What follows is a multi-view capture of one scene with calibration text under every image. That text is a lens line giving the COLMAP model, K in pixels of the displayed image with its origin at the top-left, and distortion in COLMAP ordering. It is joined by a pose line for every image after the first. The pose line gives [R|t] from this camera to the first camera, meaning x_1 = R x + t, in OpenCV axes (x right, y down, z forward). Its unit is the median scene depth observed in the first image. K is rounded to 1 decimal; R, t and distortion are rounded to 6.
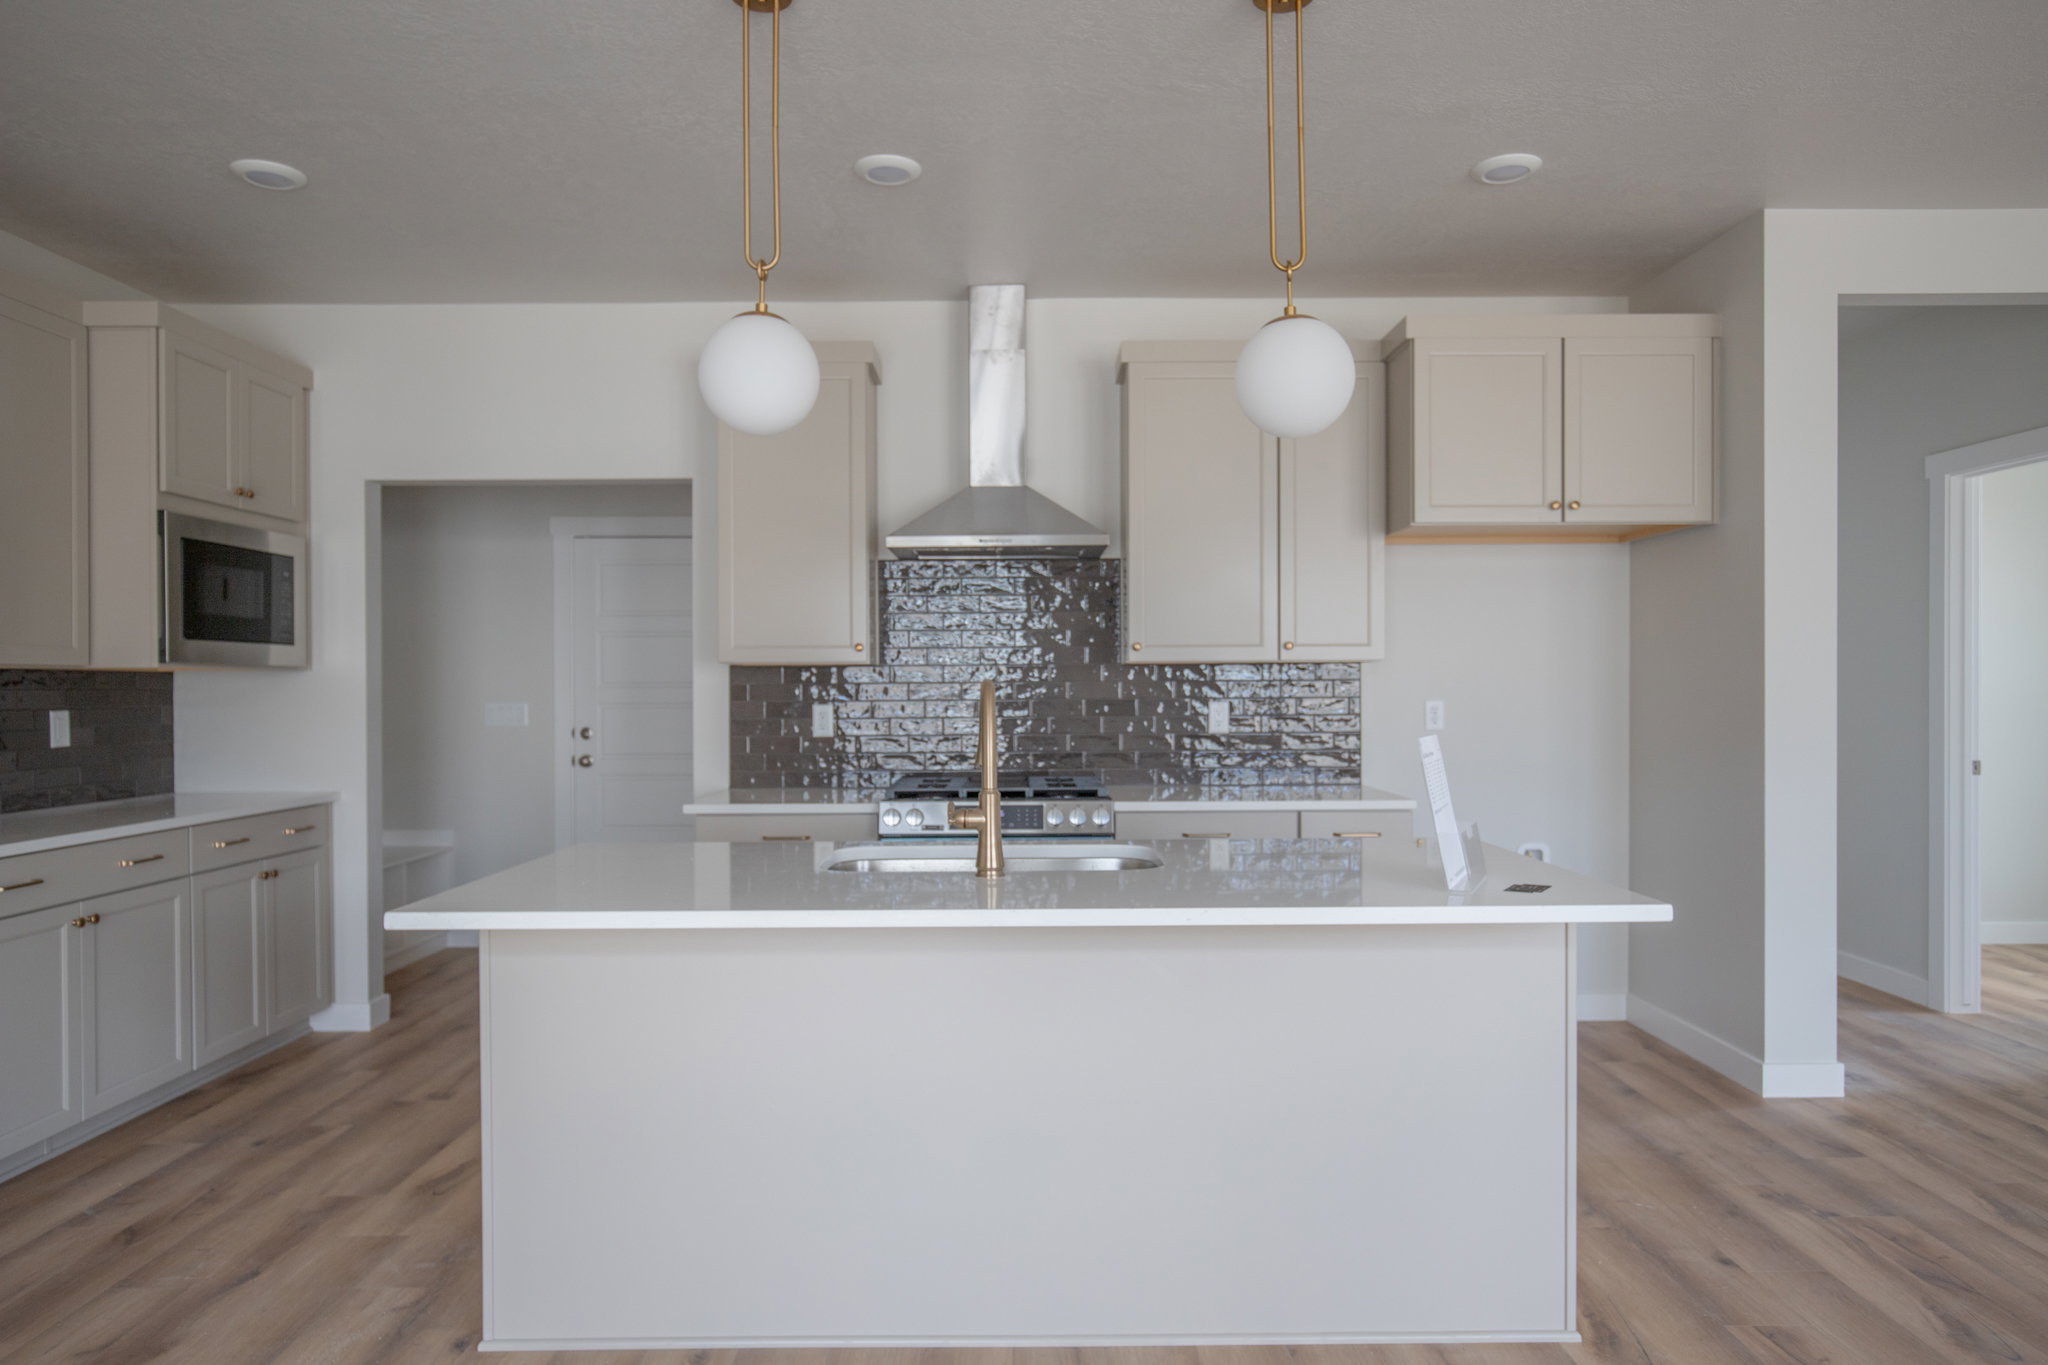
lens RADIAL K [[1267.7, 0, 1022.6], [0, 1267.7, 681.0], [0, 0, 1]] dist [-0.008729, -0.000825]
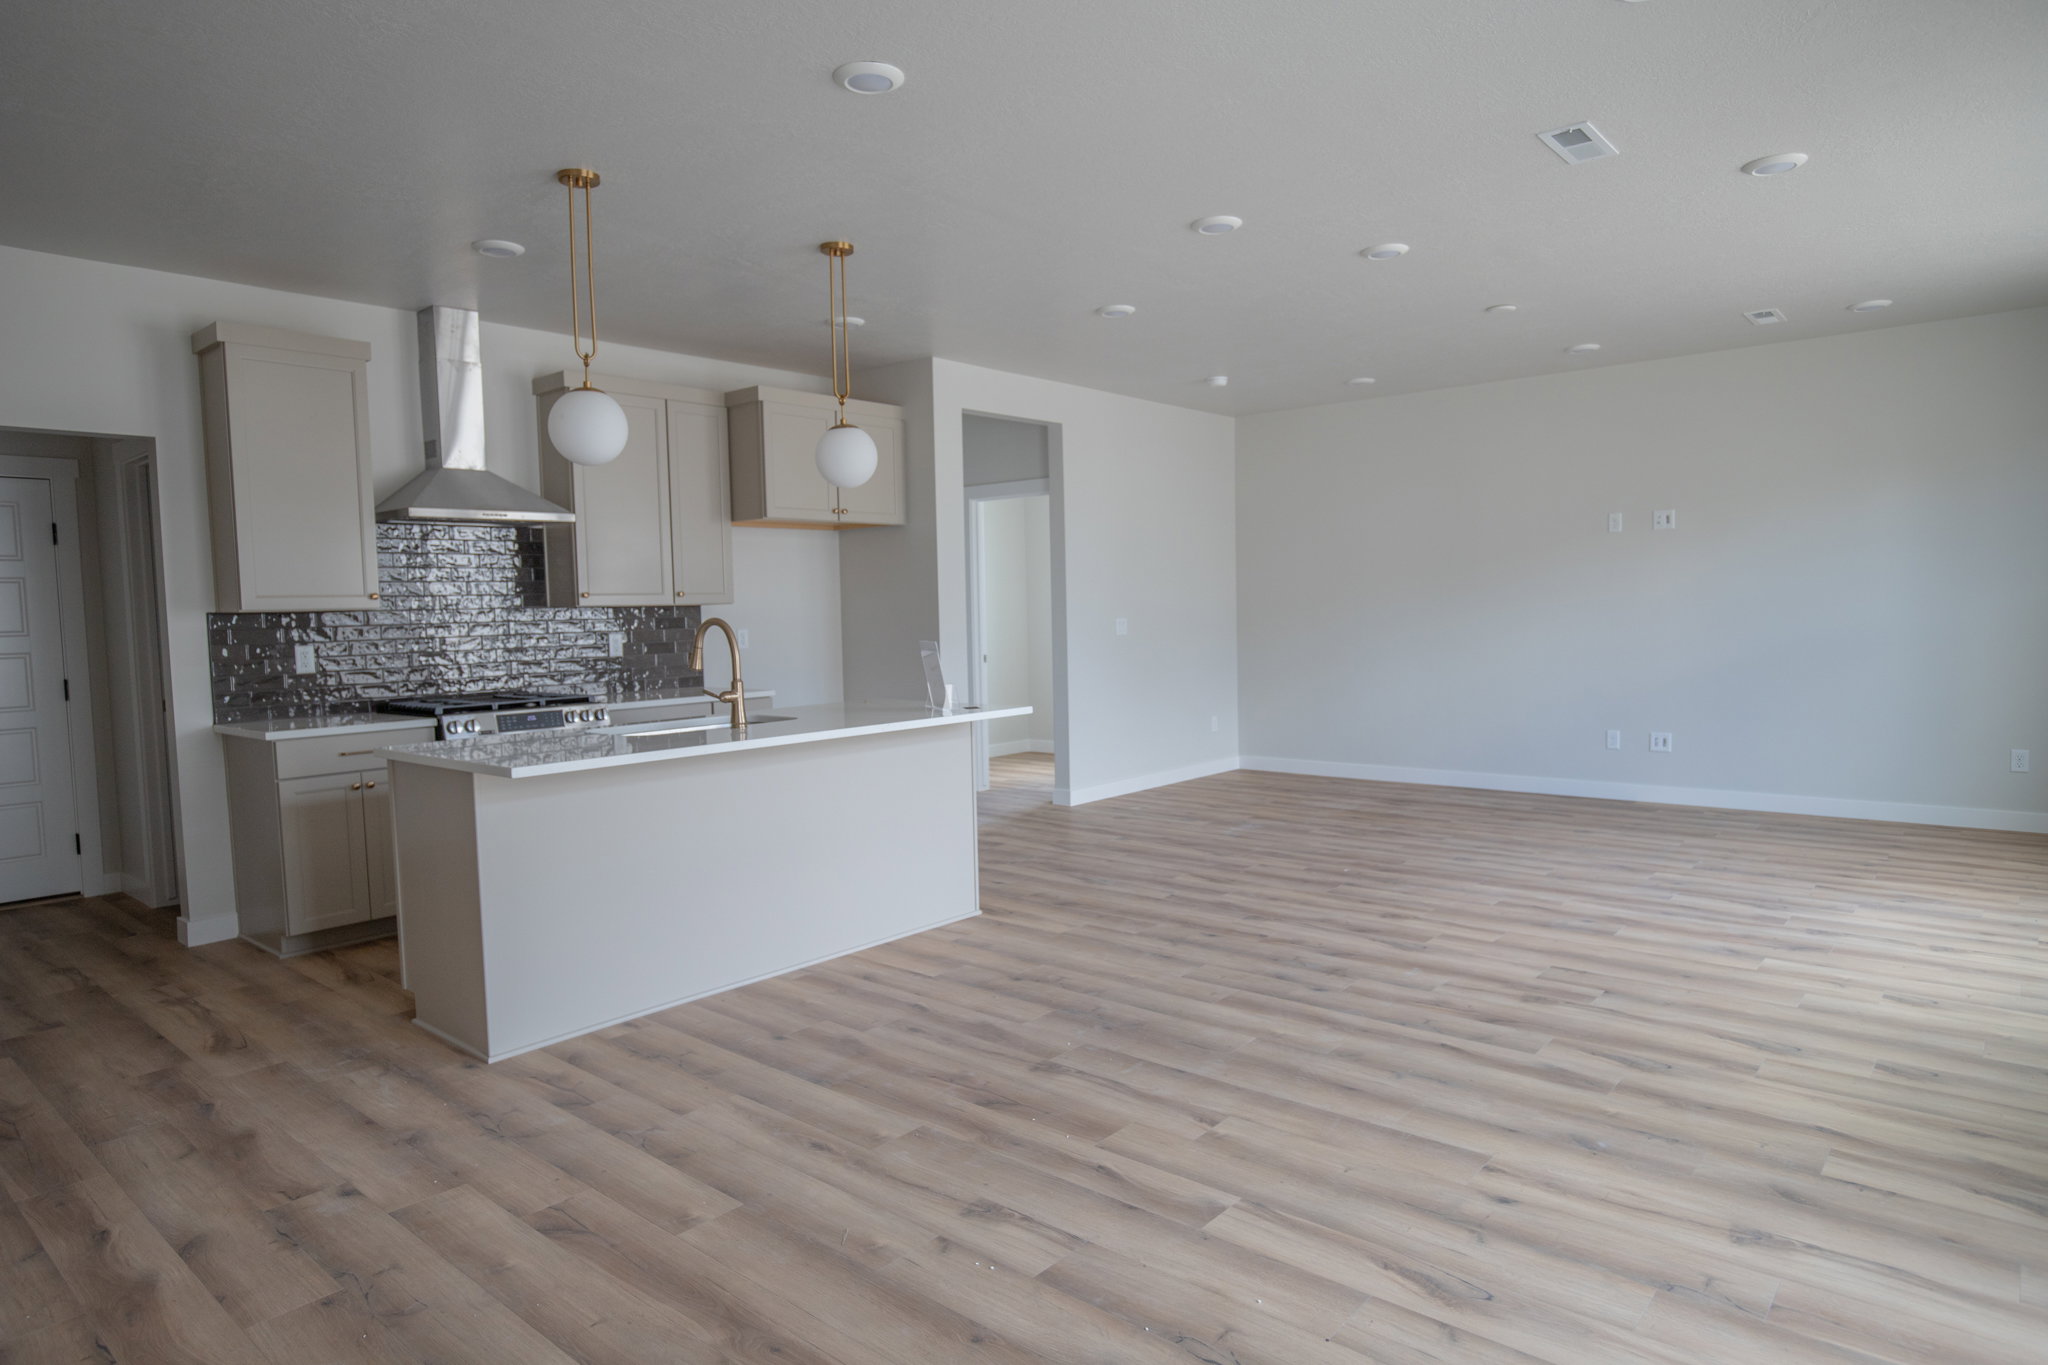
lens RADIAL K [[1223.5, 0, 1024.3], [0, 1223.5, 685.7], [0, 0, 1]] dist [0.003889, 0.001444]
pose [[0.655170, -0.059086, 0.753167, -0.571861], [0.018425, 0.997890, 0.062256, -0.002457], [-0.755257, -0.026911, 0.654876, -0.231284]]
